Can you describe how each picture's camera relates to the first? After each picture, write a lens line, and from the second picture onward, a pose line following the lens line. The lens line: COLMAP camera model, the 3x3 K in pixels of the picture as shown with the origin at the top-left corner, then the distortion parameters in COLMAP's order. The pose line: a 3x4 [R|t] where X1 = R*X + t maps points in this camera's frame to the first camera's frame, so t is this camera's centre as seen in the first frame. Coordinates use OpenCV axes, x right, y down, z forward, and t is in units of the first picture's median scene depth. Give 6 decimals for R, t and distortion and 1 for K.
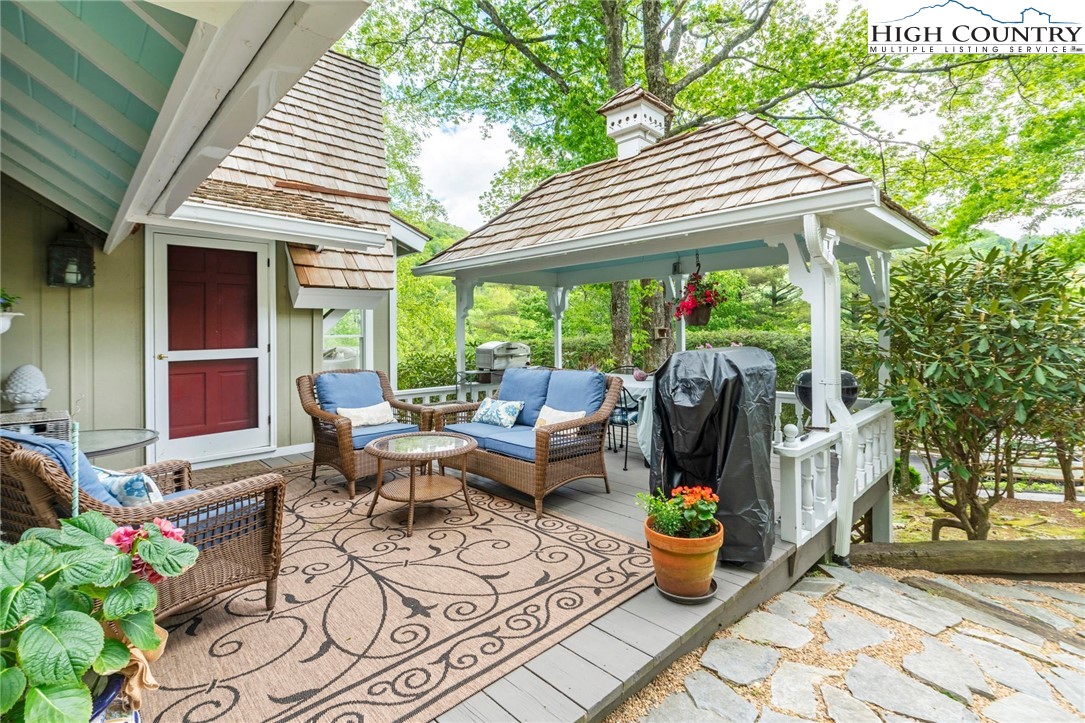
lens RADIAL K [[494.5, 0, 565.3], [0, 494.5, 330.2], [0, 0, 1]] dist [-0.004844, 0.001938]
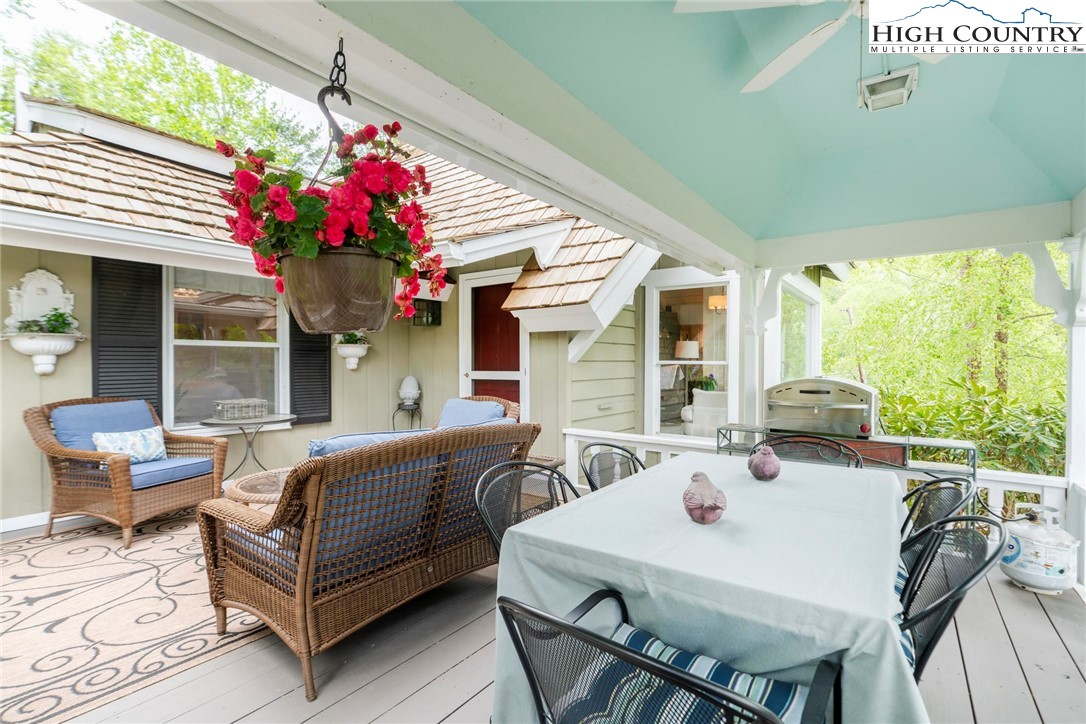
lens RADIAL K [[495.0, 0, 545.6], [0, 495.0, 361.7], [0, 0, 1]] dist [-0.004844, 0.001938]
pose [[0.156320, 0.016263, -0.987573, 0.846825], [0.000477, 0.999863, 0.016541, -0.004957], [0.987706, -0.003057, 0.156291, 1.663376]]
